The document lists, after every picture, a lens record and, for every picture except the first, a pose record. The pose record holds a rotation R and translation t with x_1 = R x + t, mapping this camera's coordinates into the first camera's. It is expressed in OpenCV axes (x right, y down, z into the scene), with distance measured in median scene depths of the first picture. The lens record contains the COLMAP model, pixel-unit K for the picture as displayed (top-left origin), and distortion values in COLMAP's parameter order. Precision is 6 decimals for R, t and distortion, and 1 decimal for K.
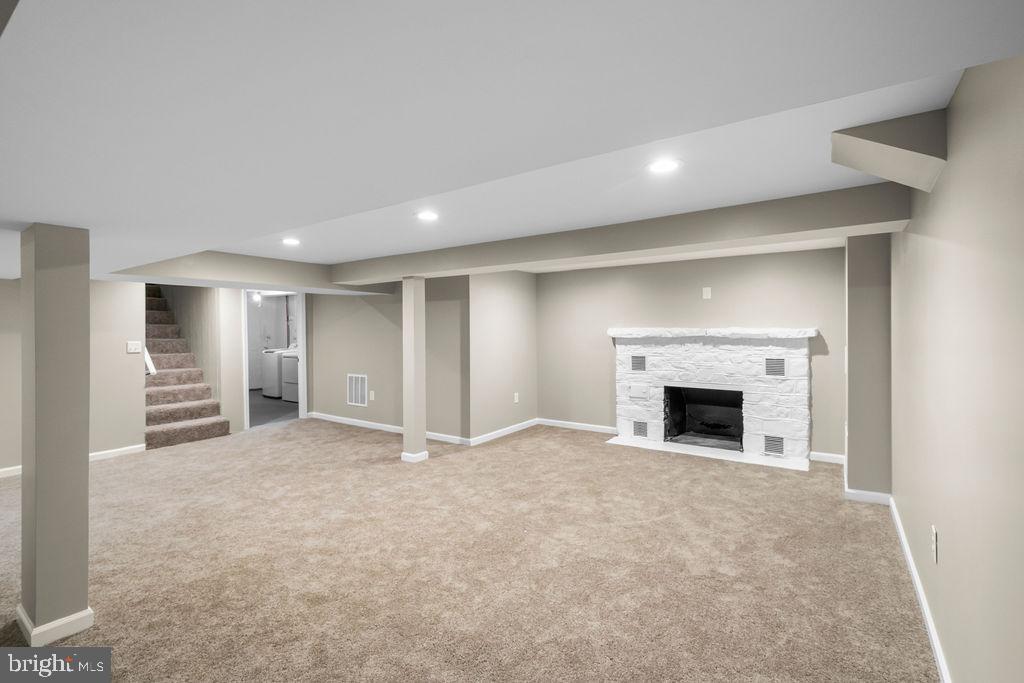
lens RADIAL K [[458.5, 0, 510.6], [0, 458.5, 326.0], [0, 0, 1]] dist [0.003198, -0.000096]
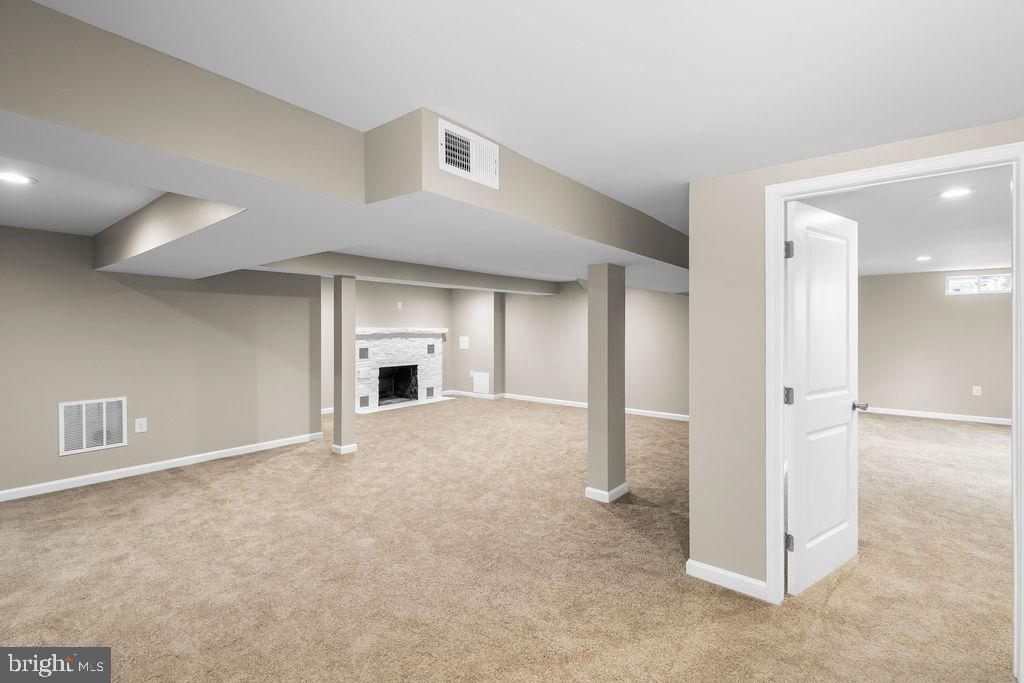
lens RADIAL K [[469.8, 0, 509.5], [0, 469.8, 330.7], [0, 0, 1]] dist [0.002660, 0.000245]
pose [[0.071346, 0.002313, 0.997449, -1.148208], [-0.001102, 0.999997, -0.002240, 0.018063], [-0.997451, -0.000939, 0.071349, 0.505600]]
